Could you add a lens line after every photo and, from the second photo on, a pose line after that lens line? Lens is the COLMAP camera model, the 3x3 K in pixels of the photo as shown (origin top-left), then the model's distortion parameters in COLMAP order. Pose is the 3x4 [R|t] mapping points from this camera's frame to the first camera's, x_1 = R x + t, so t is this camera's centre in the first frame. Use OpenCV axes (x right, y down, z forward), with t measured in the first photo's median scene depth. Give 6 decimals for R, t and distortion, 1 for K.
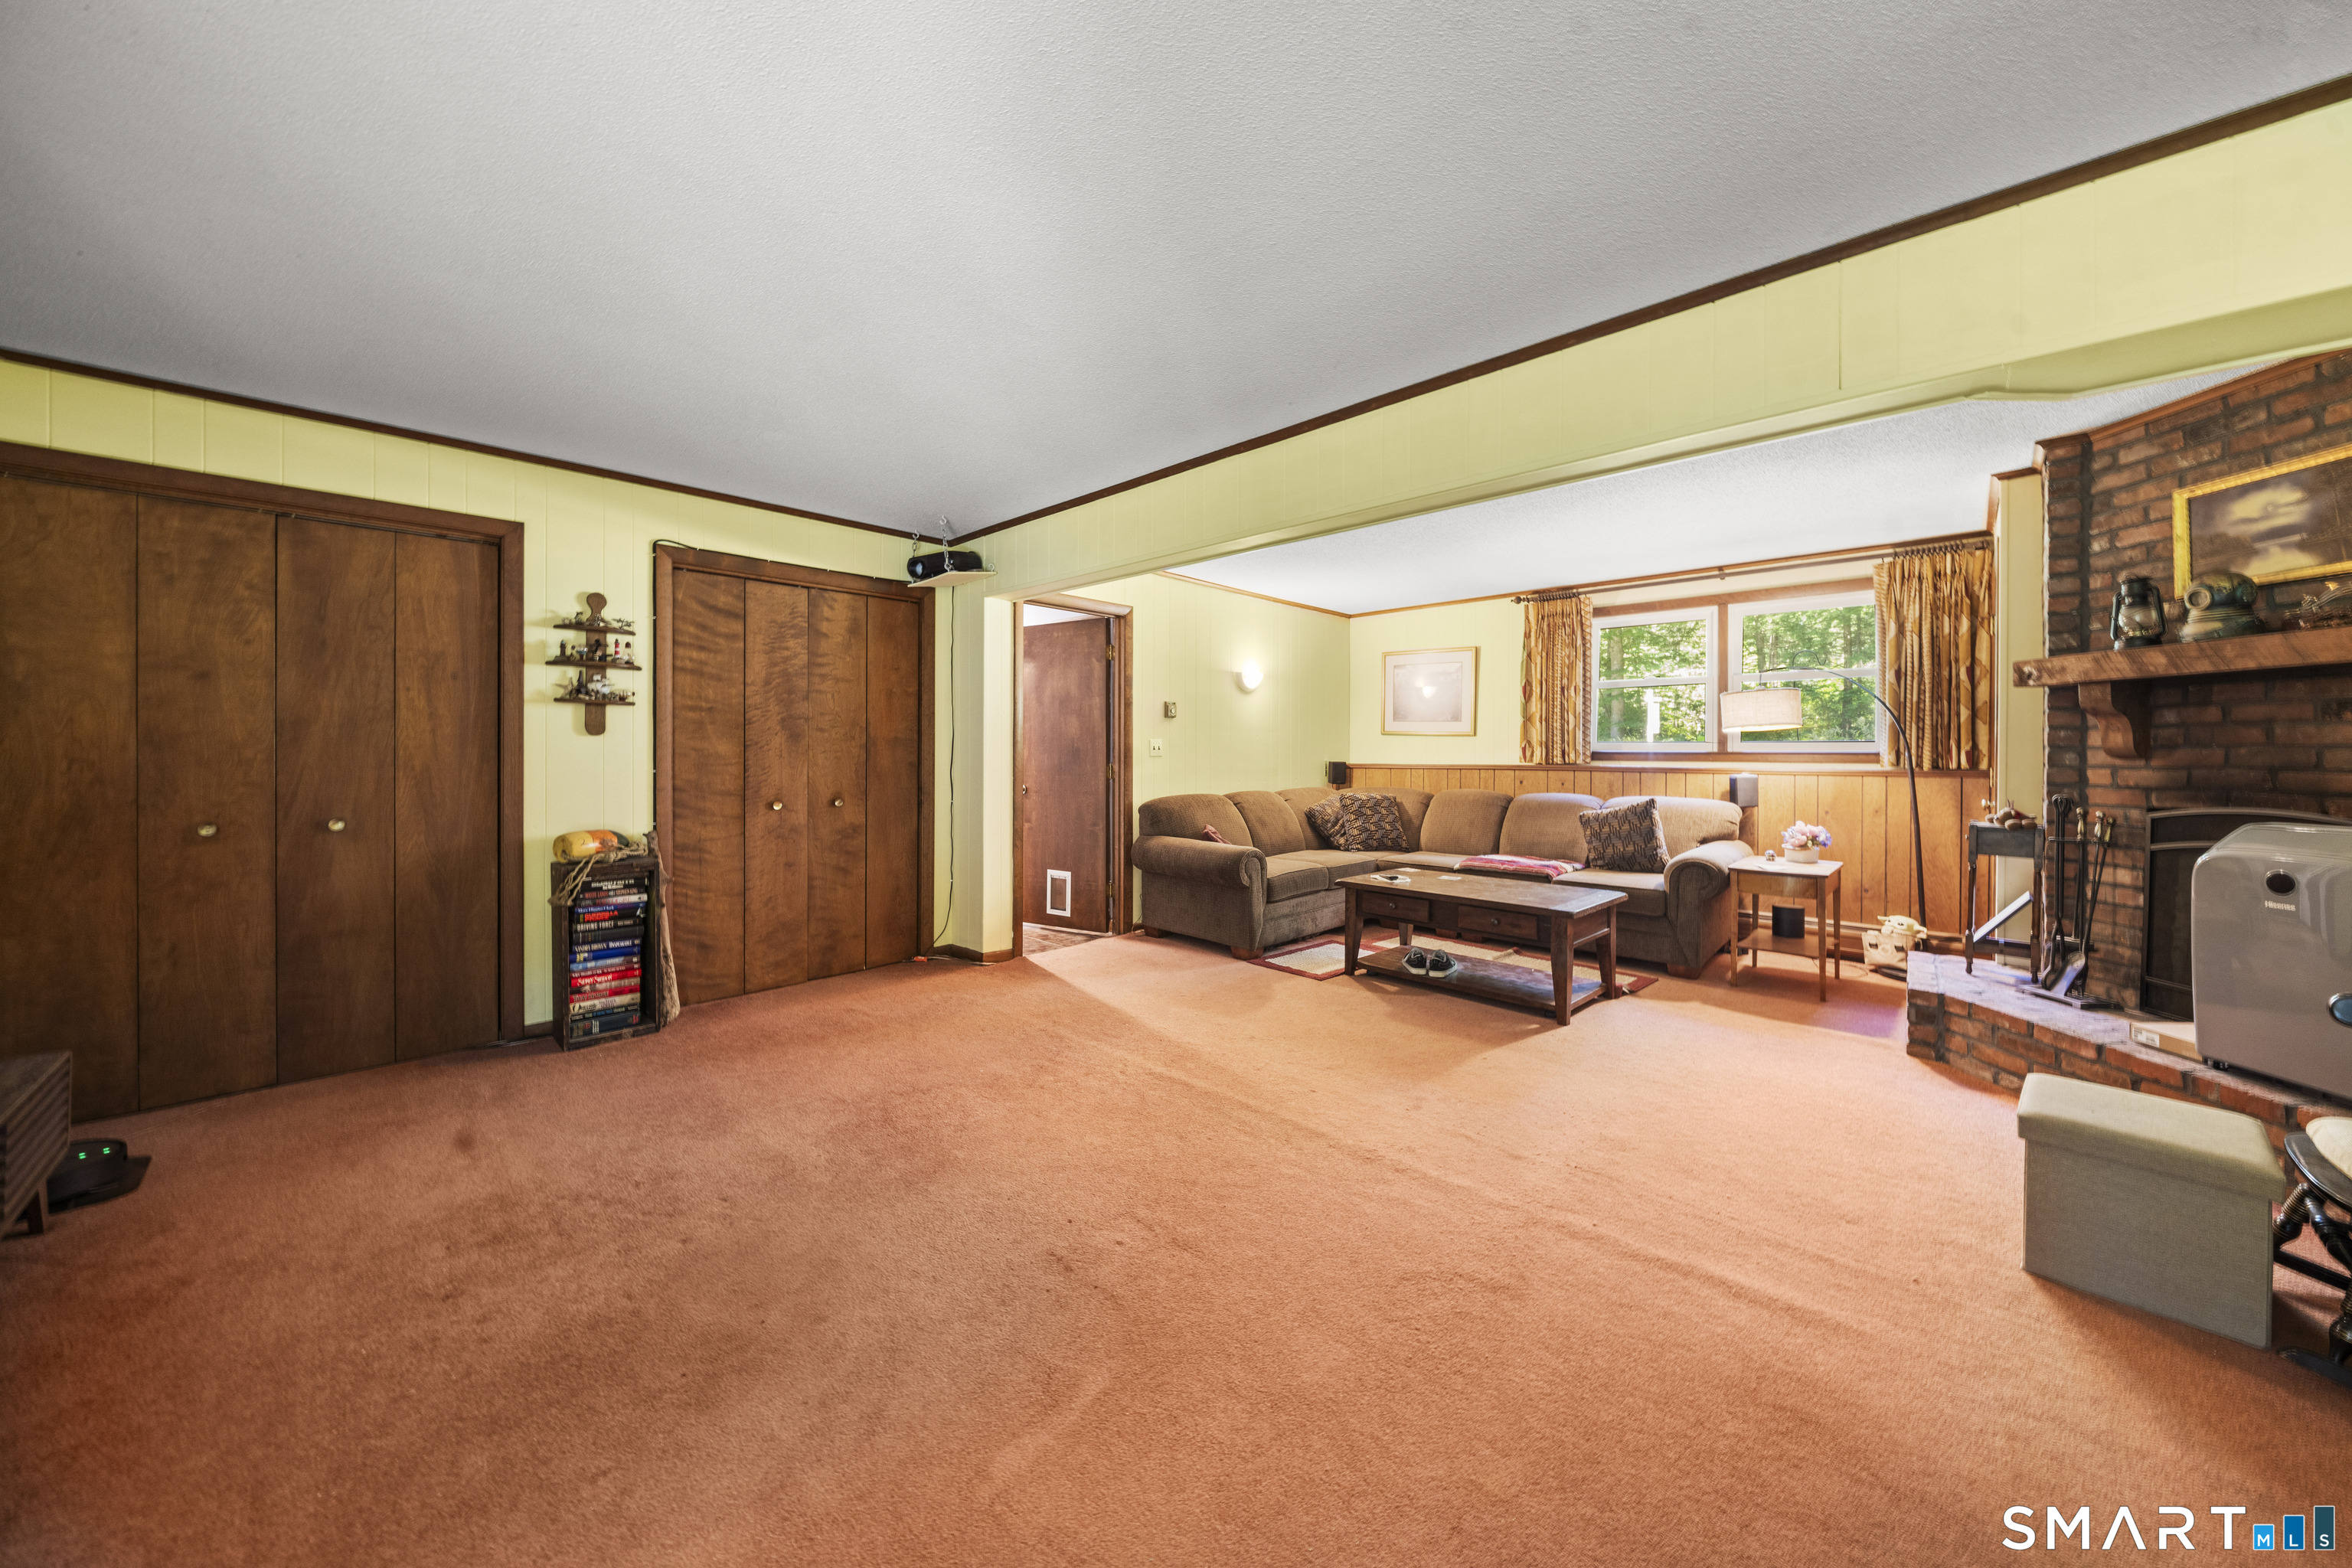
lens RADIAL K [[818.8, 0, 1181.4], [0, 818.8, 759.1], [0, 0, 1]] dist [-0.000910, -0.000089]
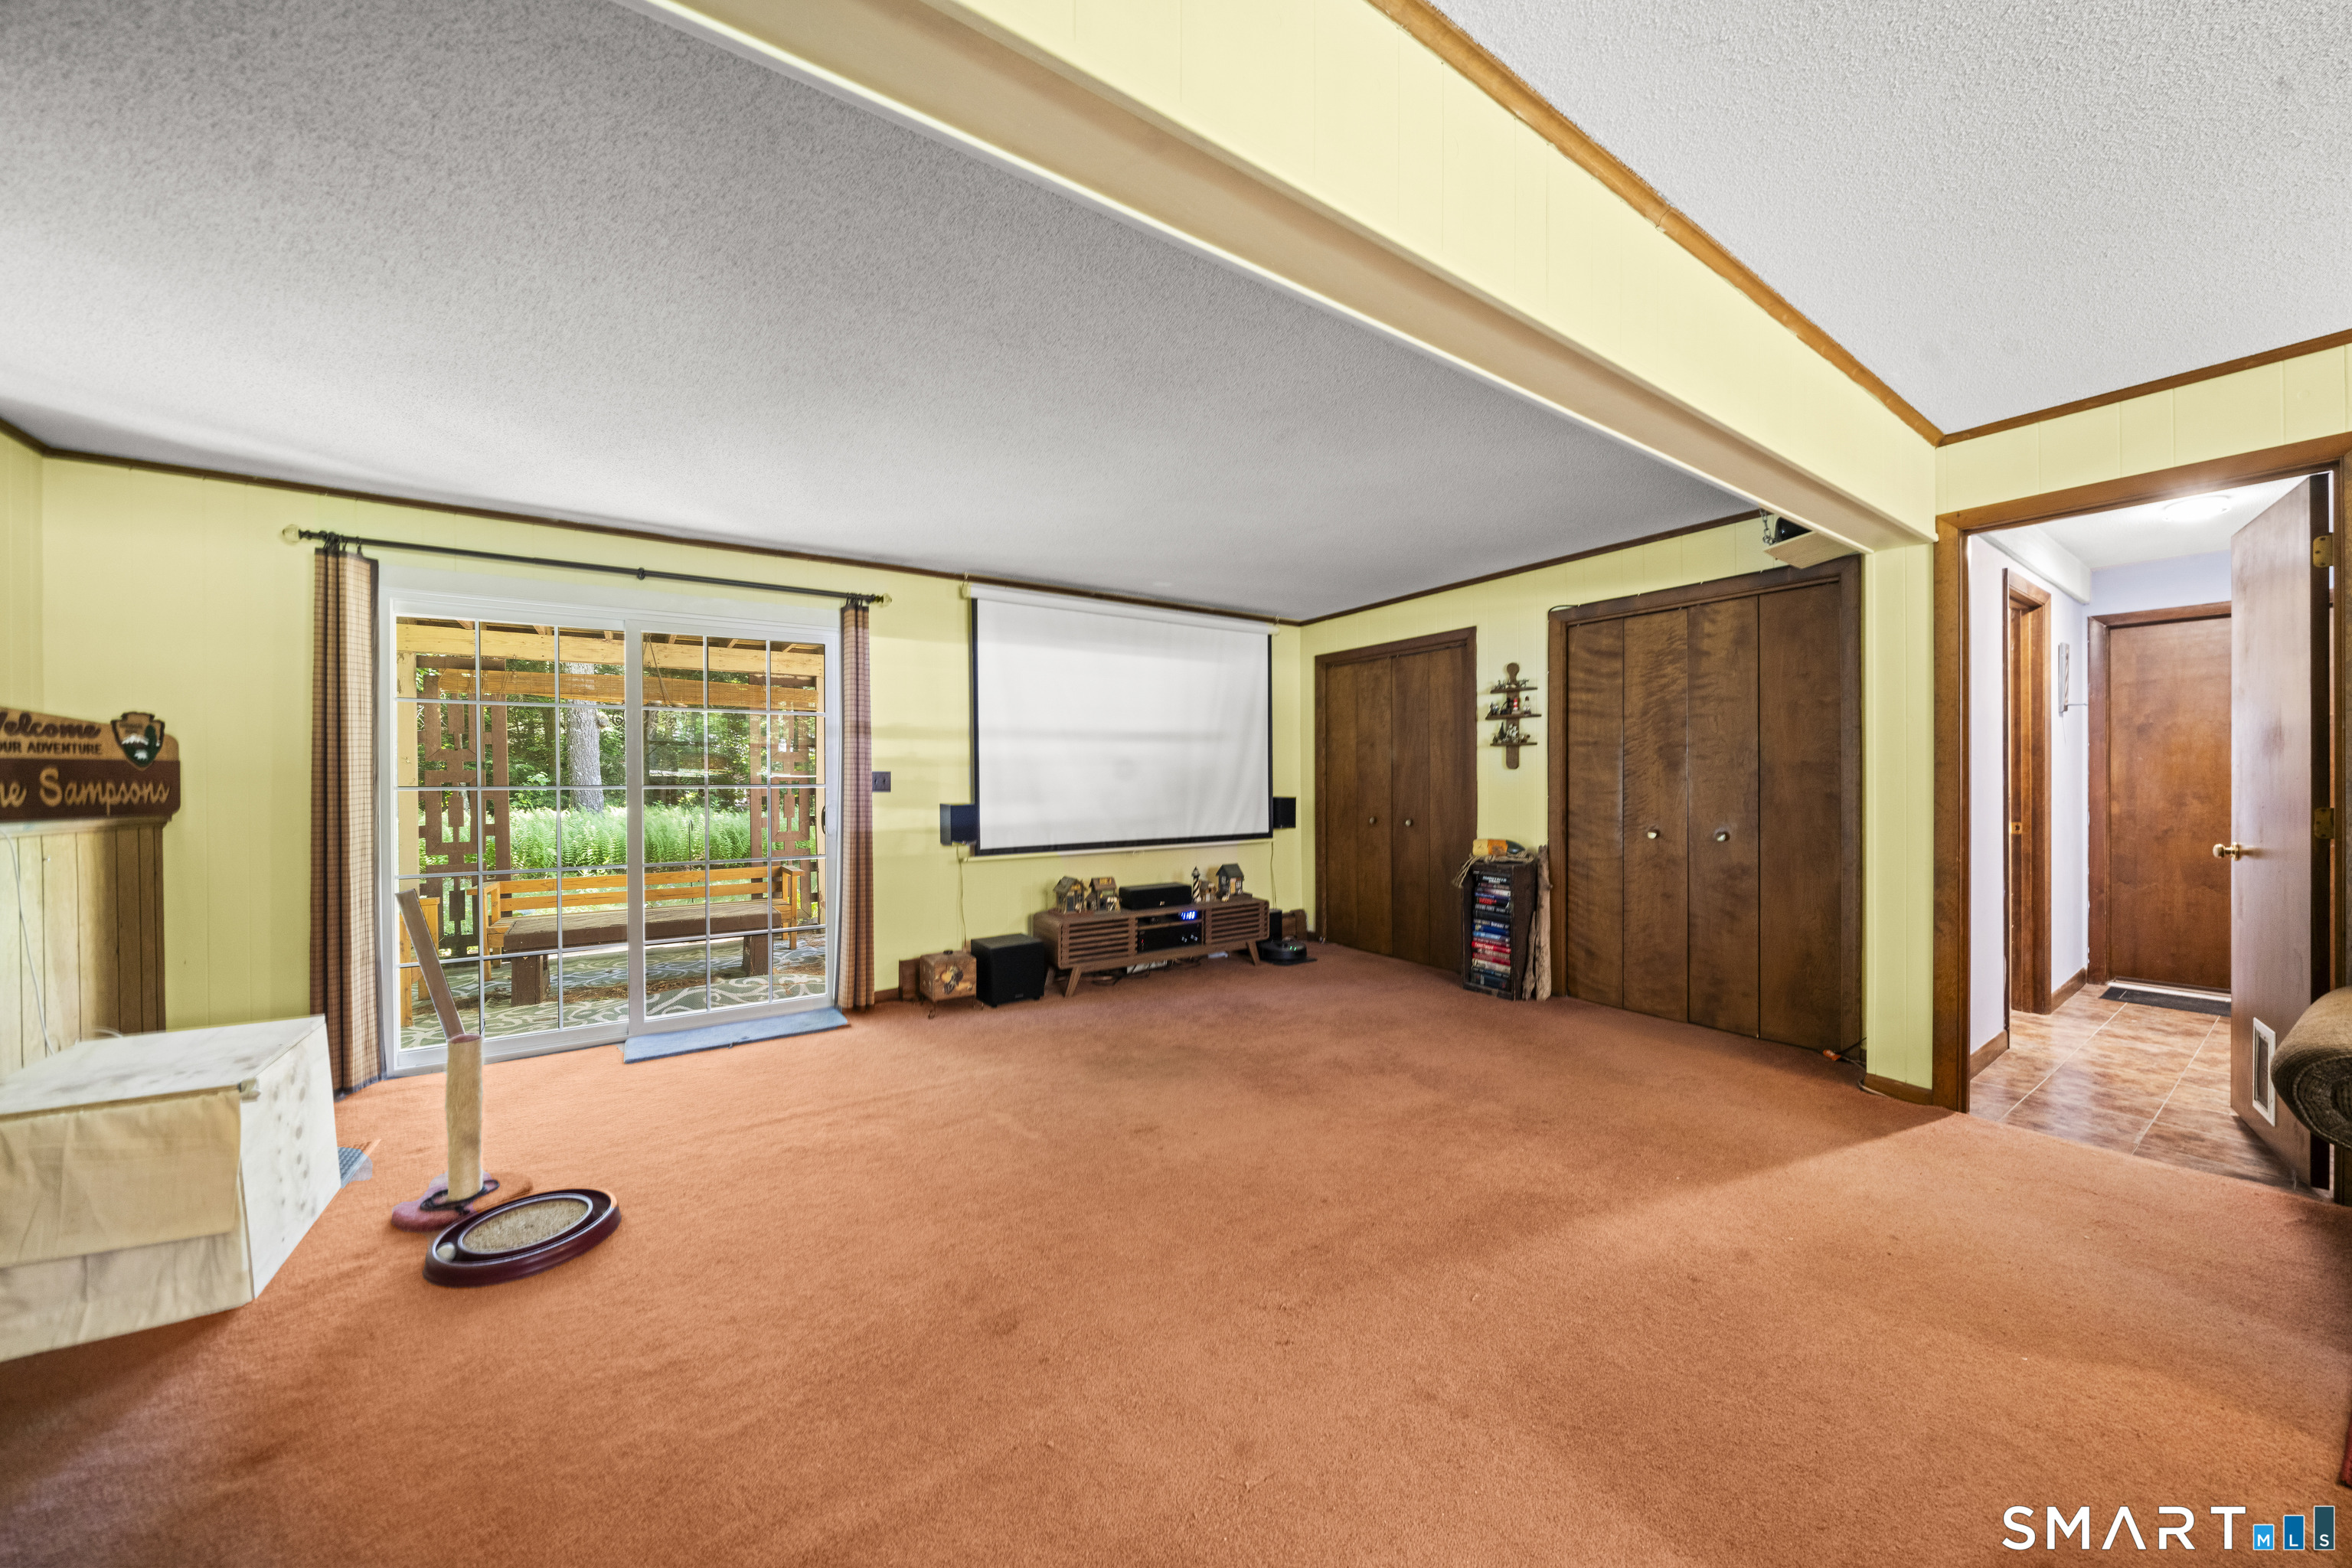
lens RADIAL K [[818.1, 0, 1183.7], [0, 818.1, 780.6], [0, 0, 1]] dist [-0.001807, -0.000242]
pose [[-0.202341, -0.000211, -0.979315, 0.641720], [-0.002635, 0.999996, 0.000329, -0.008413], [0.979311, 0.002647, -0.202341, 0.677628]]
